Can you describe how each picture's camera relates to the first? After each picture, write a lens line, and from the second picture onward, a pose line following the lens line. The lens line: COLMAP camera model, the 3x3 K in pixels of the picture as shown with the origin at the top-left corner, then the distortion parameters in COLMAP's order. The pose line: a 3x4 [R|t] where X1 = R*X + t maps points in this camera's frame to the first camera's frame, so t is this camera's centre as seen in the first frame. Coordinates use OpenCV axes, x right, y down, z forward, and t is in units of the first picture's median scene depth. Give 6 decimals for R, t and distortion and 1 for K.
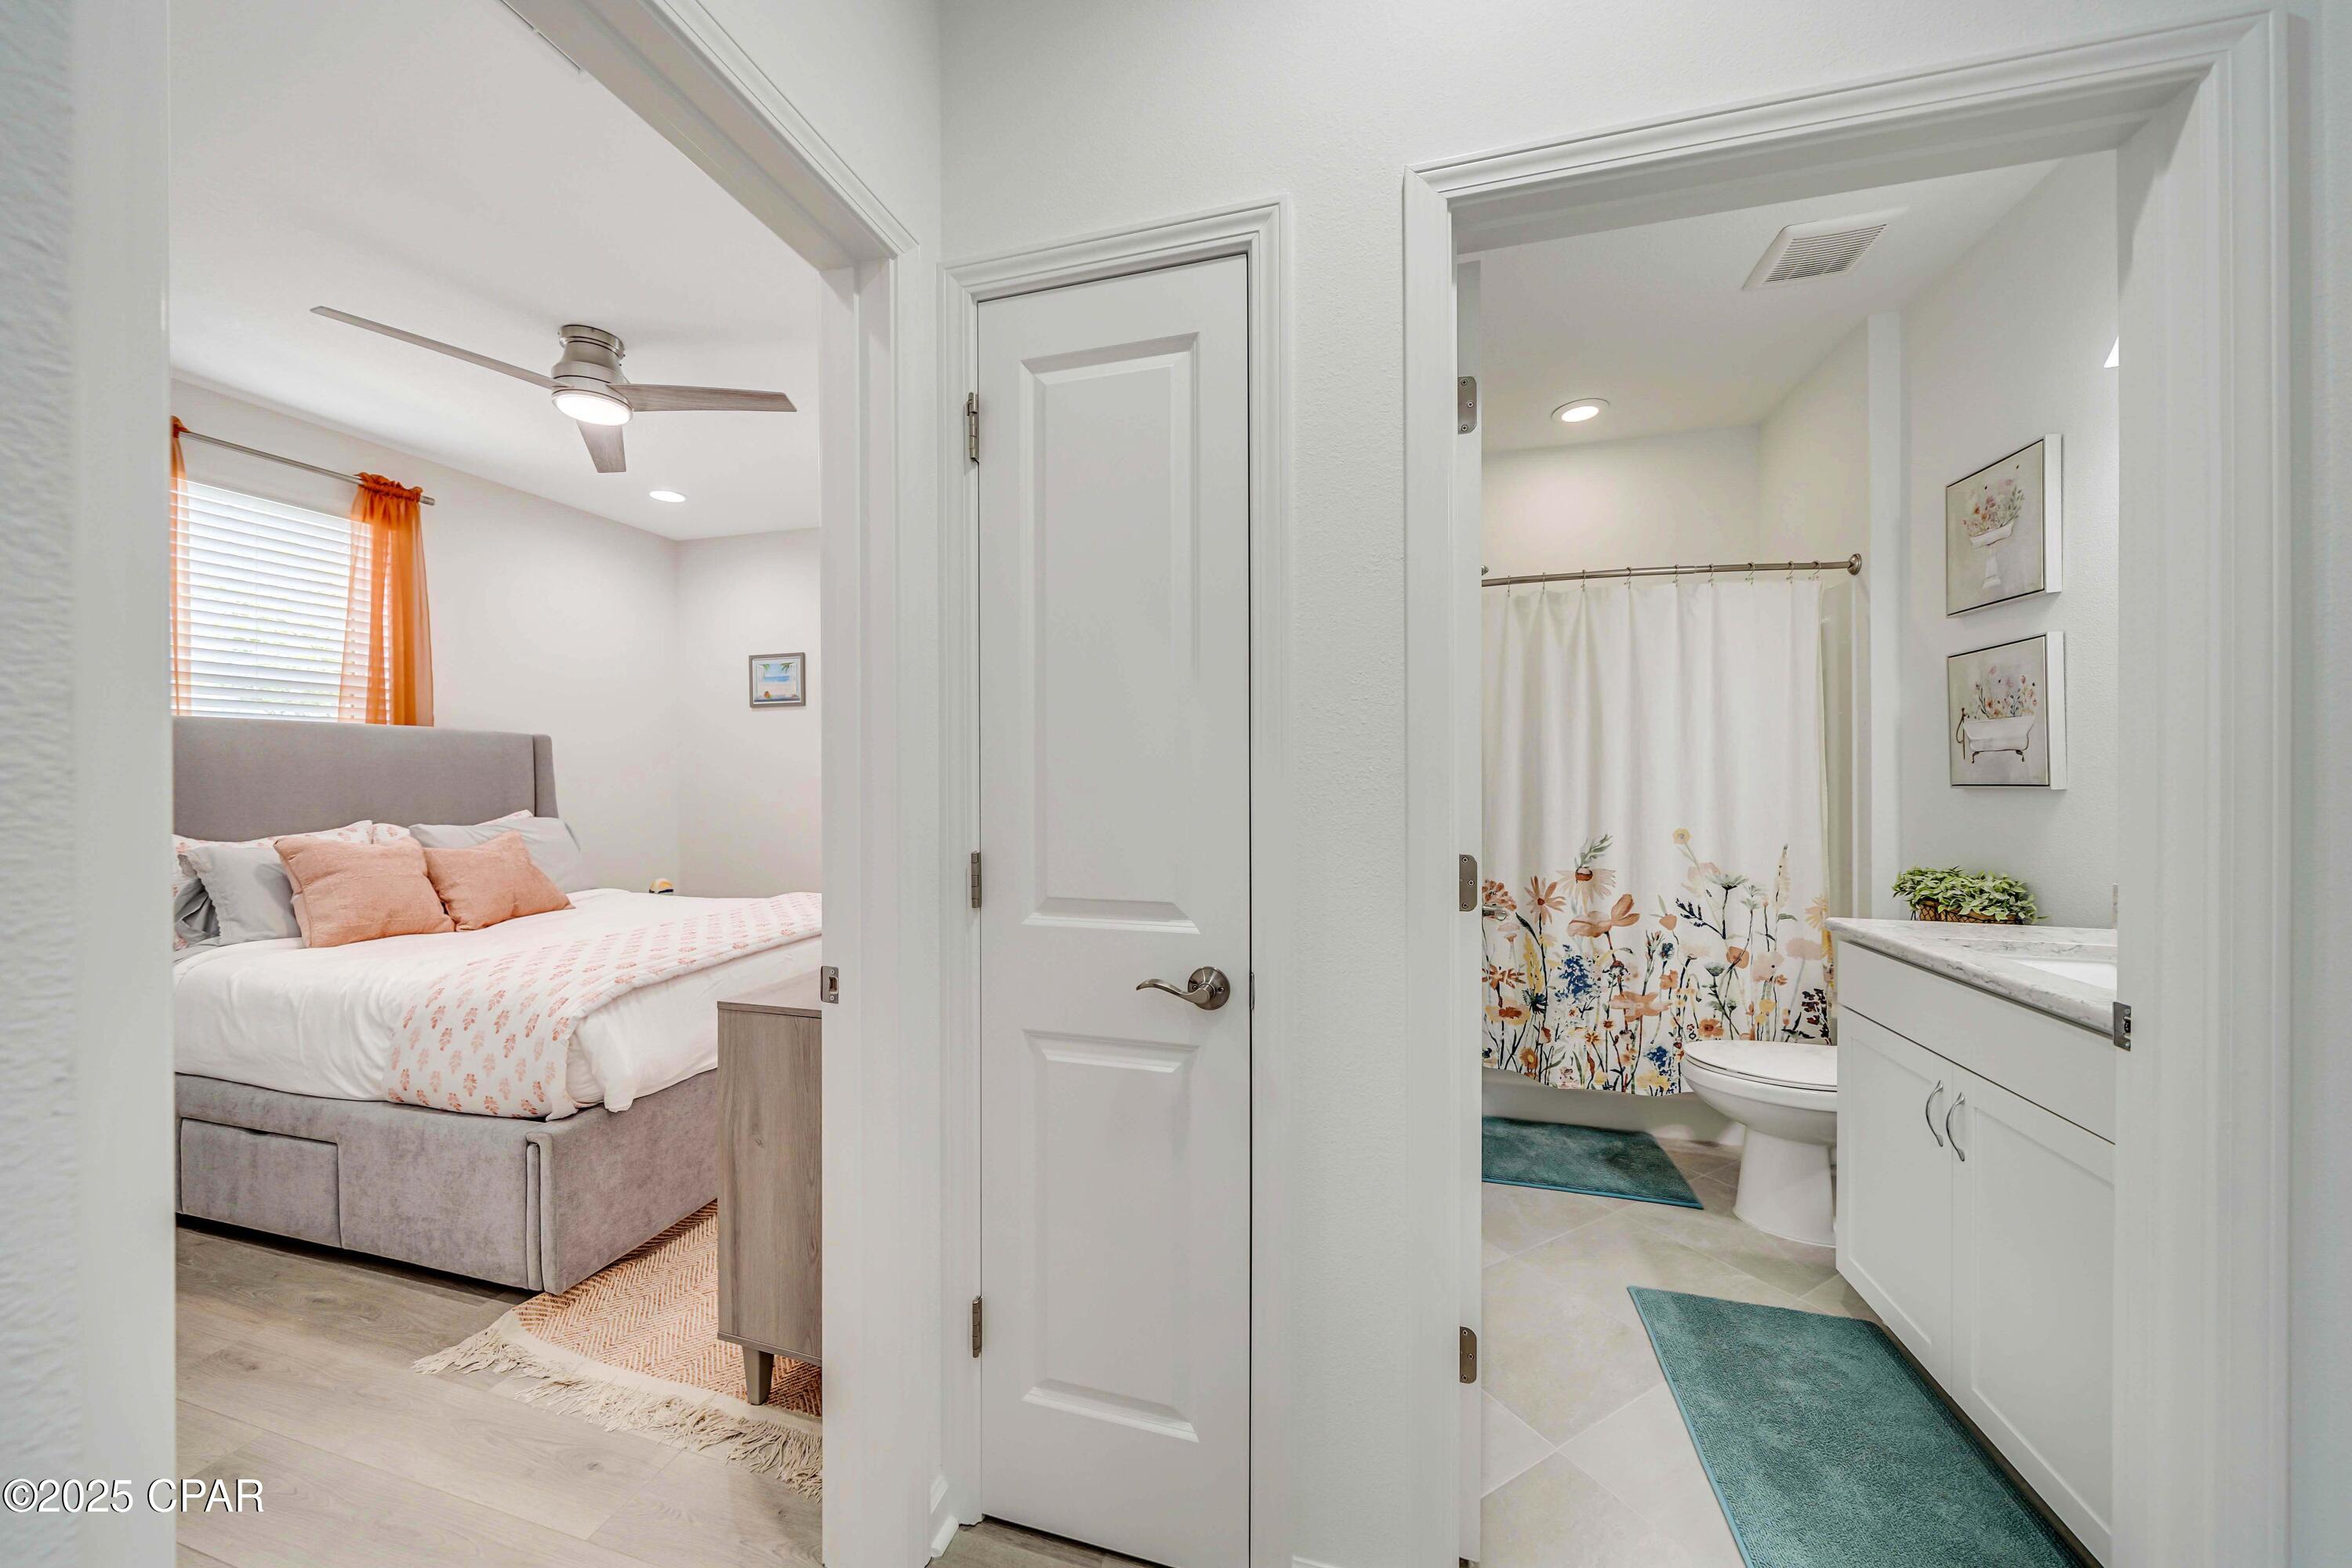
lens RADIAL K [[806.5, 0, 1162.2], [0, 806.5, 778.9], [0, 0, 1]] dist [-0.003106, -0.000324]
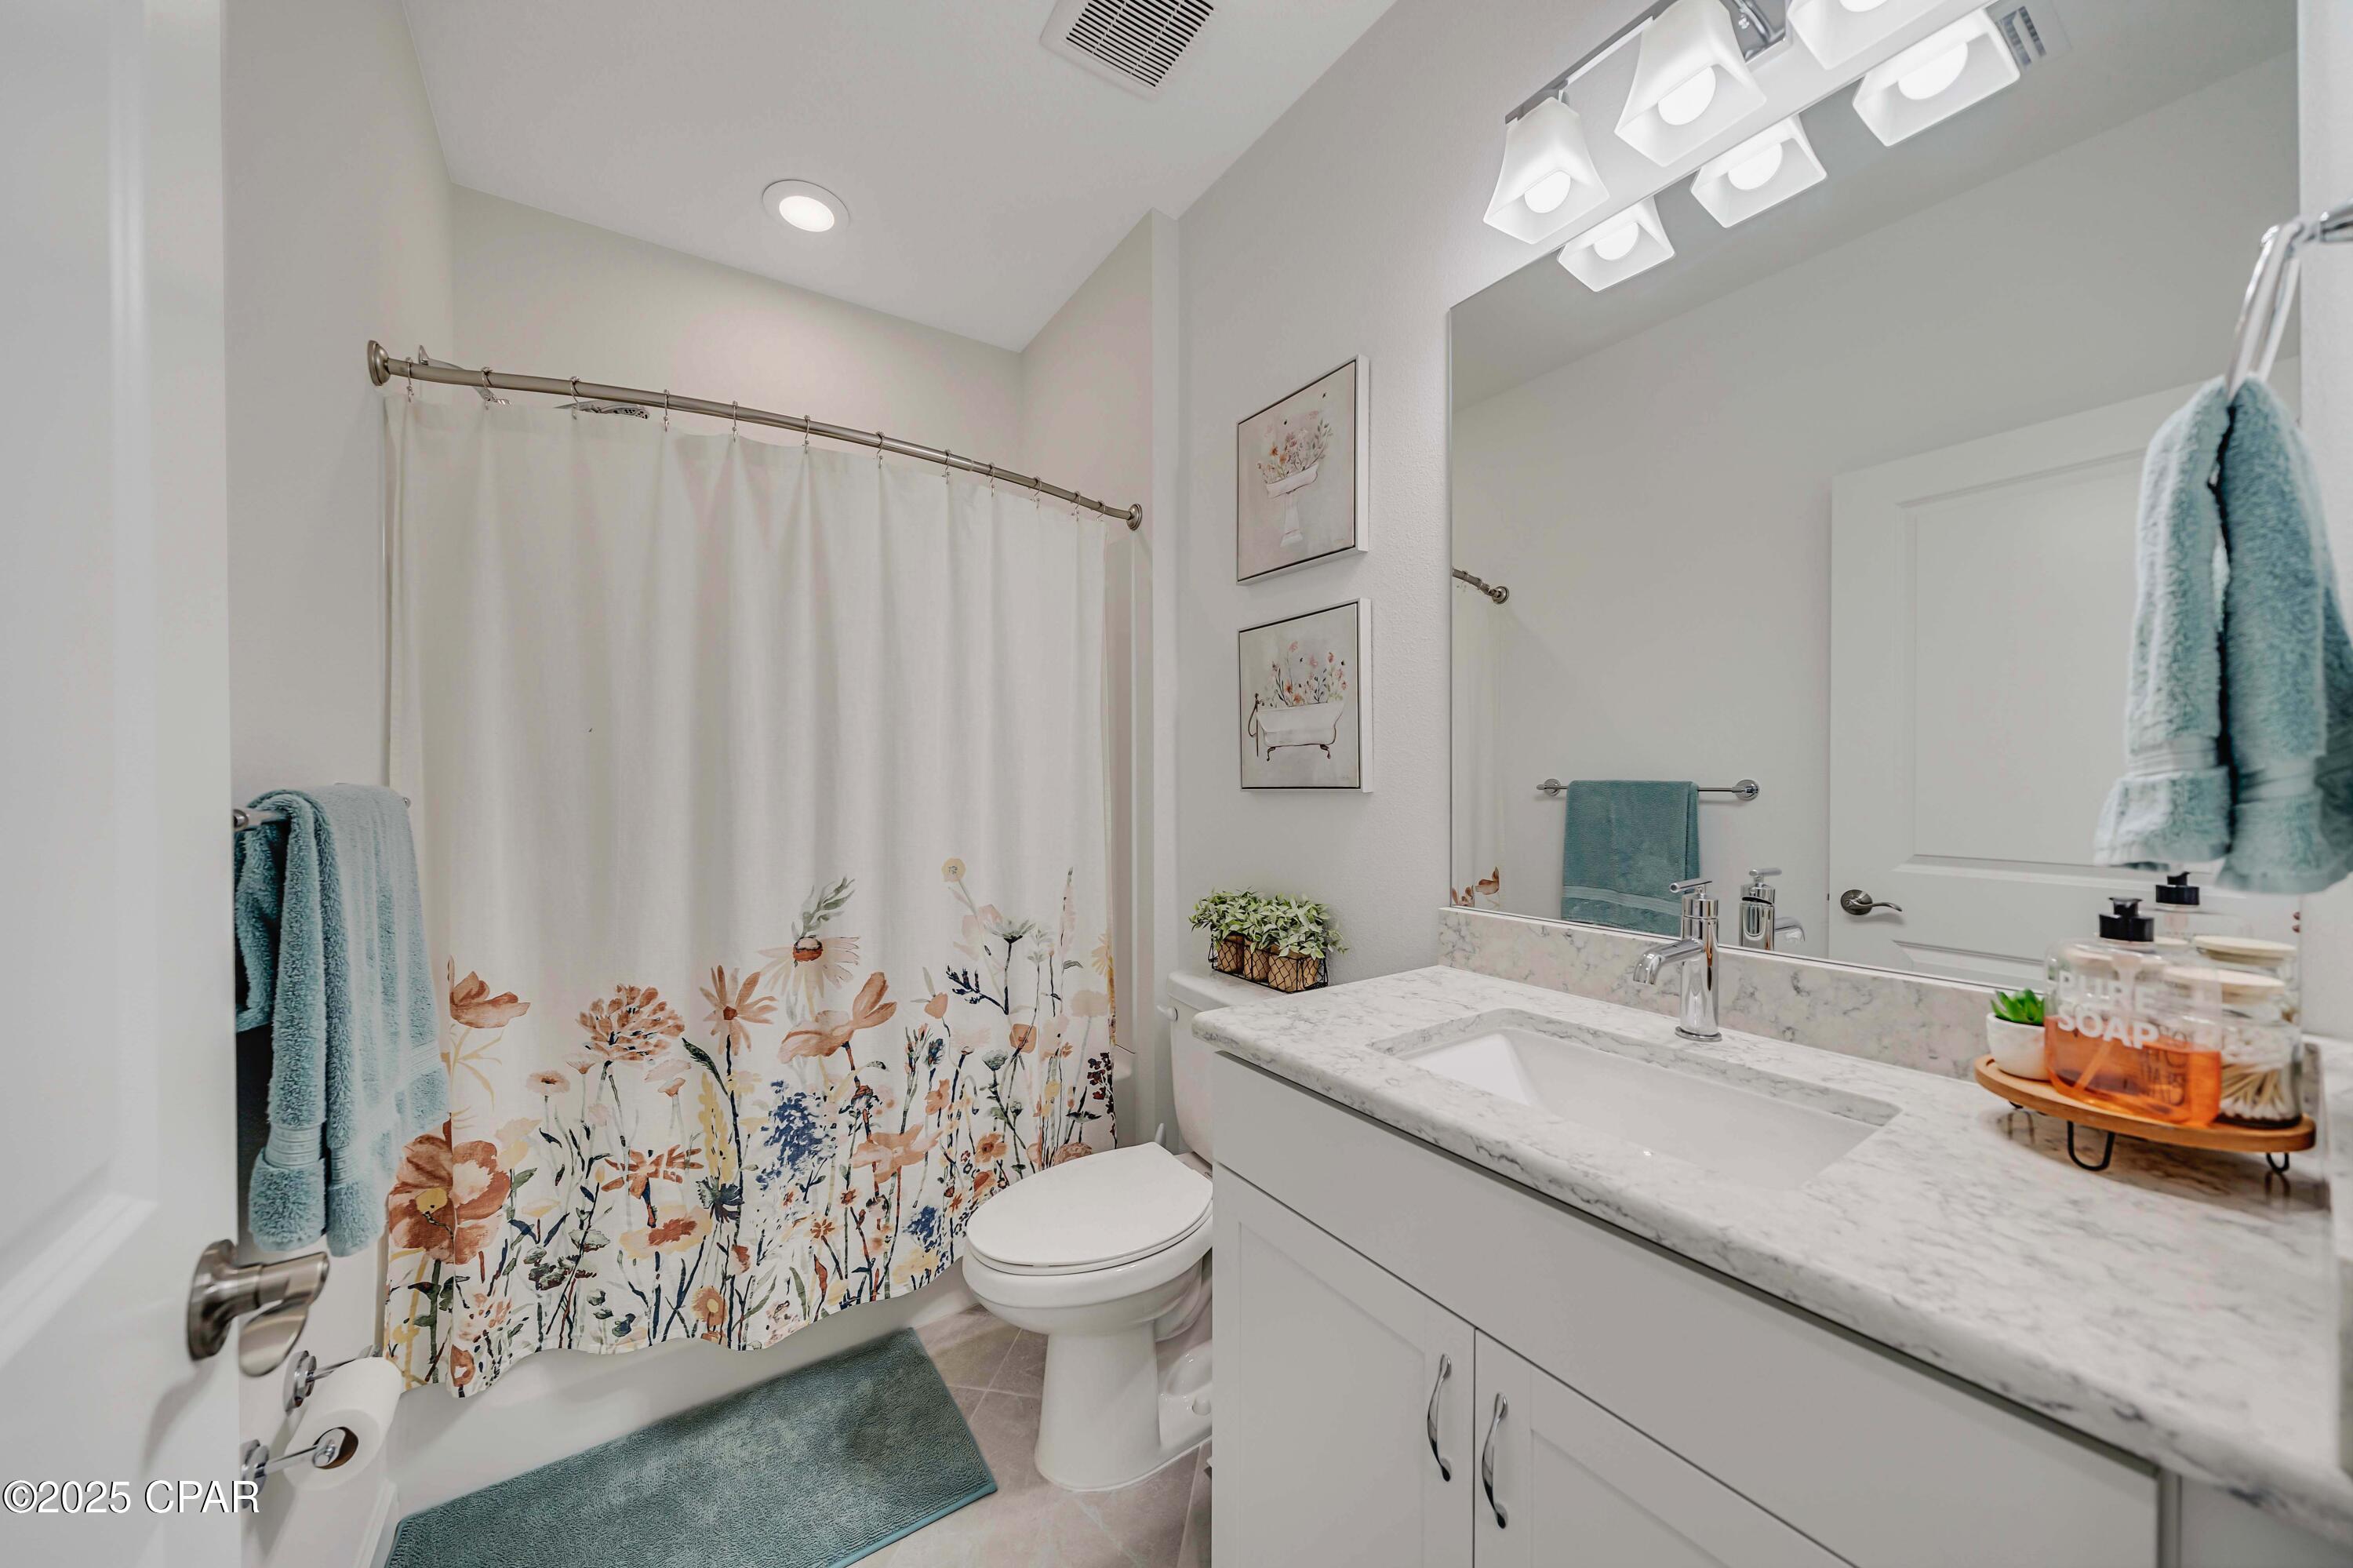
lens RADIAL K [[806.9, 0, 1172.2], [0, 806.9, 773.5], [0, 0, 1]] dist [-0.003106, -0.000324]
pose [[0.625946, 0.006043, 0.779843, 0.232374], [0.007661, 0.999874, -0.013898, 0.002996], [-0.779829, 0.014673, 0.625821, 0.427588]]
